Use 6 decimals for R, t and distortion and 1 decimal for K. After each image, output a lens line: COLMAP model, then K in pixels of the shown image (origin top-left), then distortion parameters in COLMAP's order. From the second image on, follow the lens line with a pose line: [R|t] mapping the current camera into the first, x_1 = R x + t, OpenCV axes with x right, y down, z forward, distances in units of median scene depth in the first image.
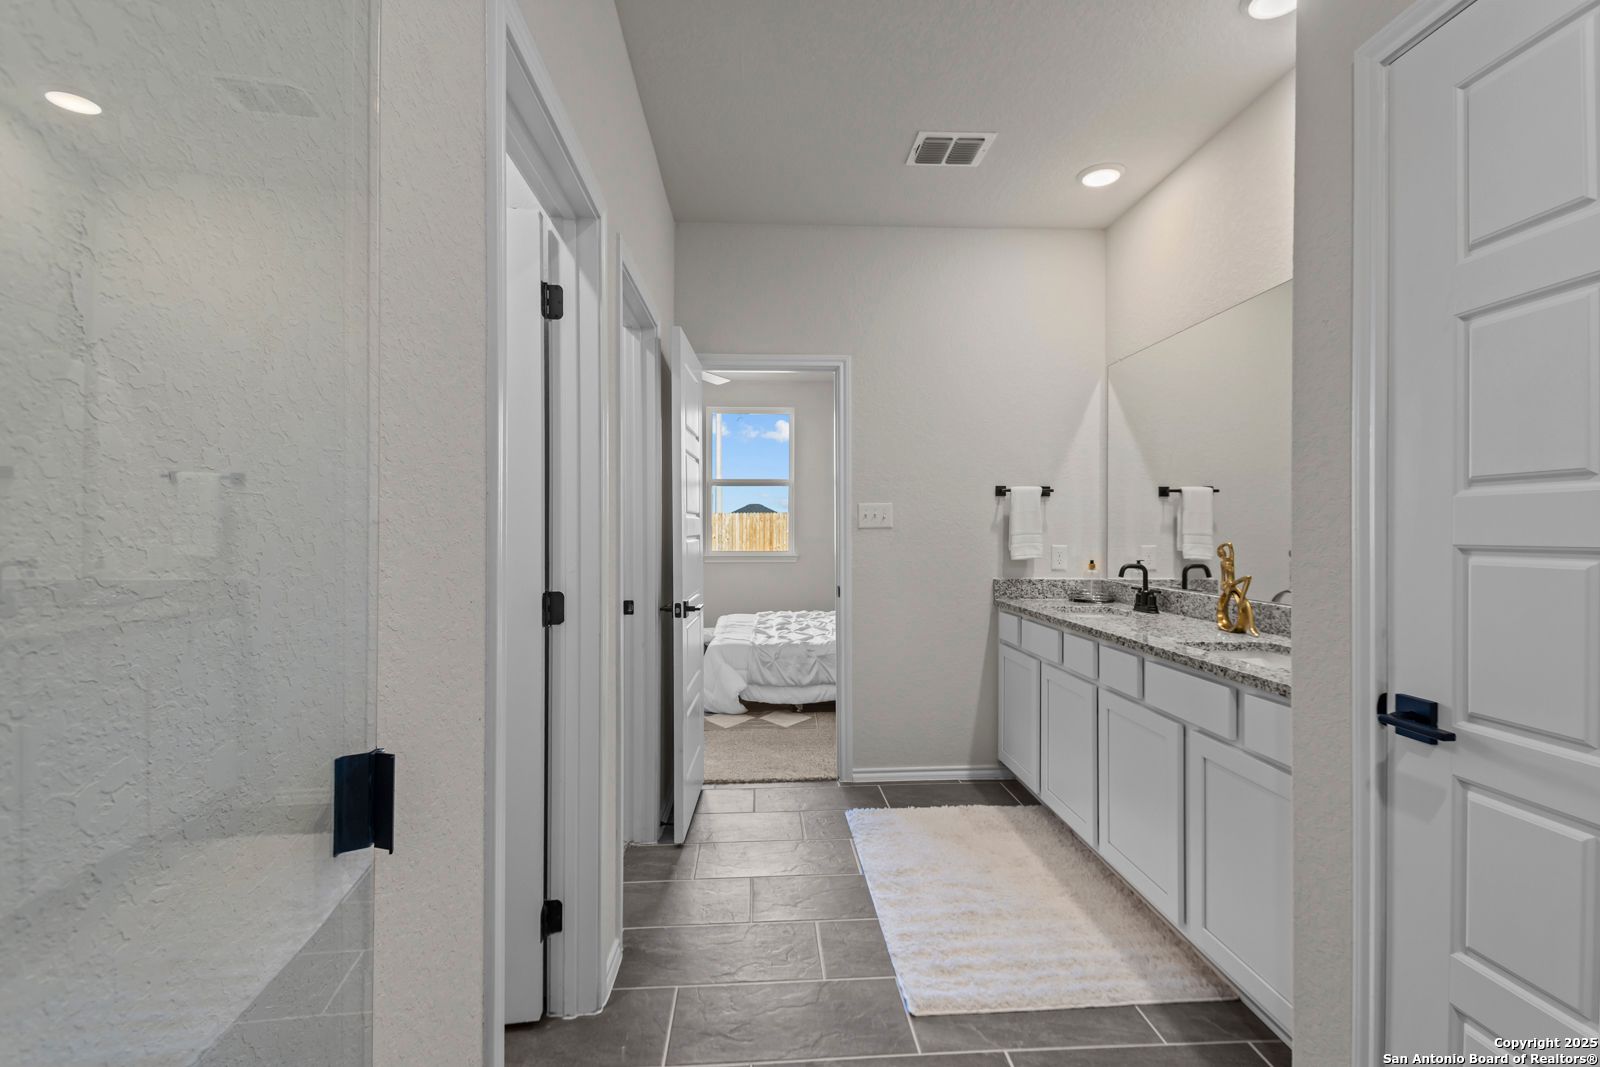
lens RADIAL K [[736.7, 0, 800.0], [0, 736.7, 533.5], [0, 0, 1]] dist [0.015444, -0.001021]
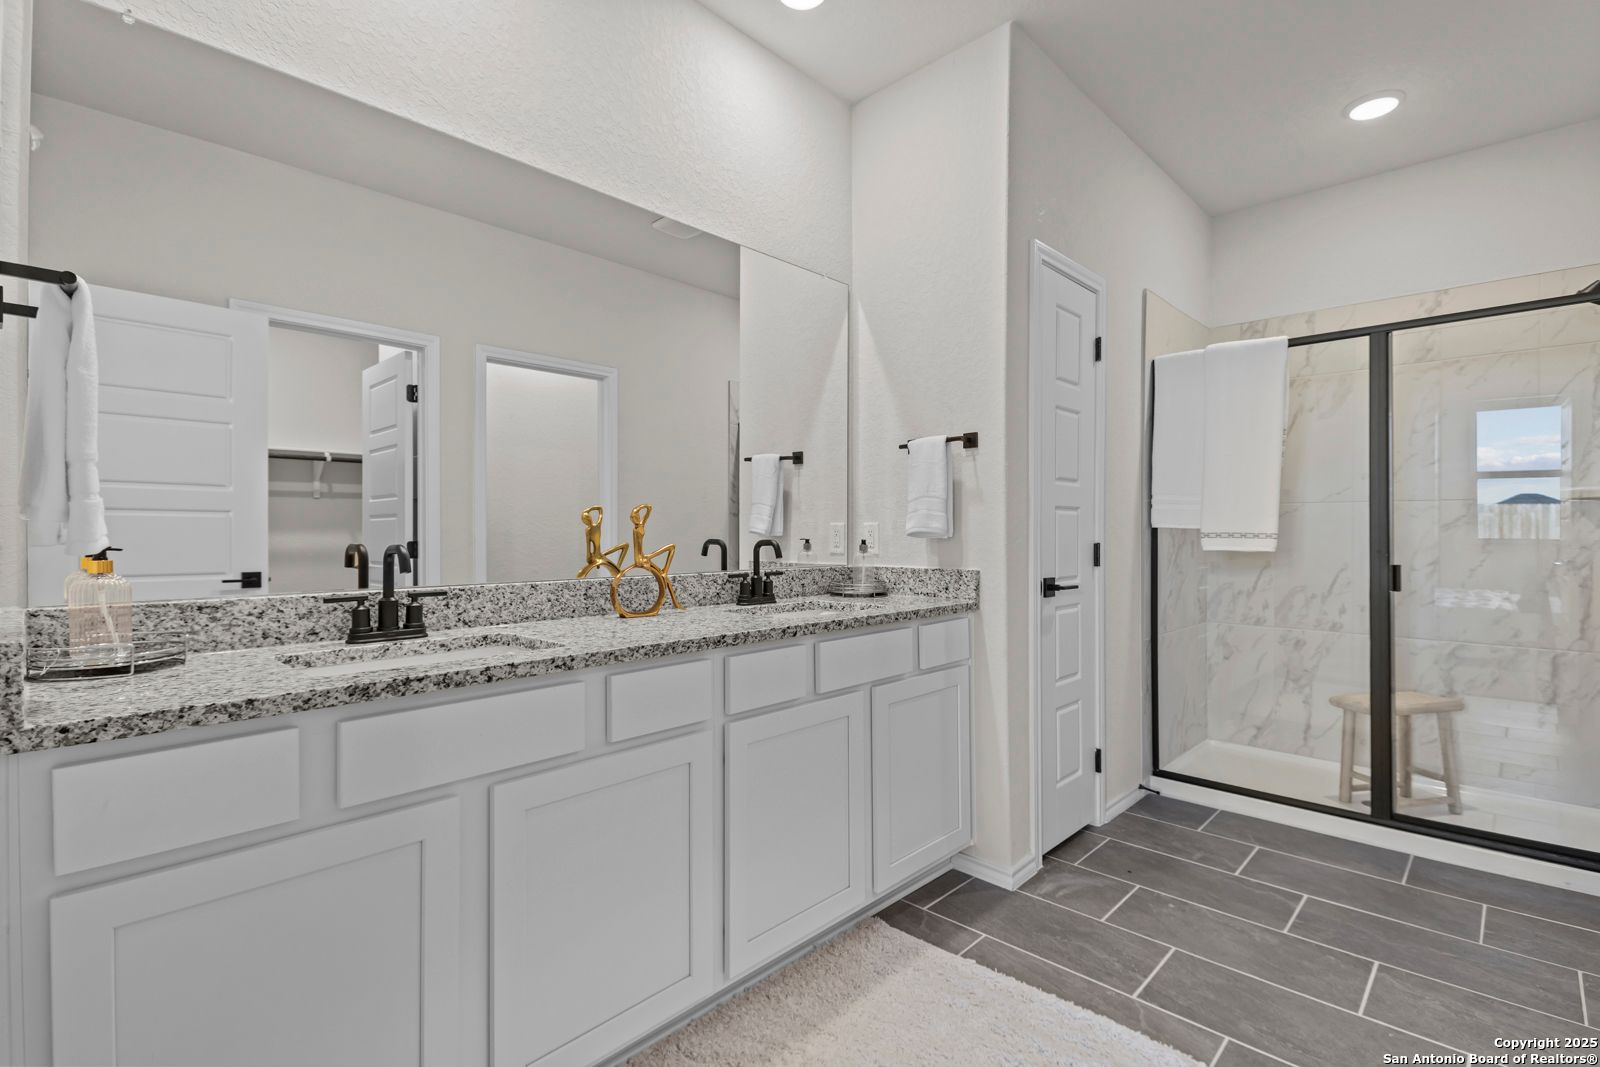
lens RADIAL K [[736.7, 0, 800.0], [0, 736.7, 533.5], [0, 0, 1]] dist [0.015444, -0.001021]
pose [[-0.682416, -0.001823, 0.730962, -0.074037], [0.002762, 0.999983, 0.005073, 0.027689], [-0.730959, 0.005481, -0.682399, 0.975860]]
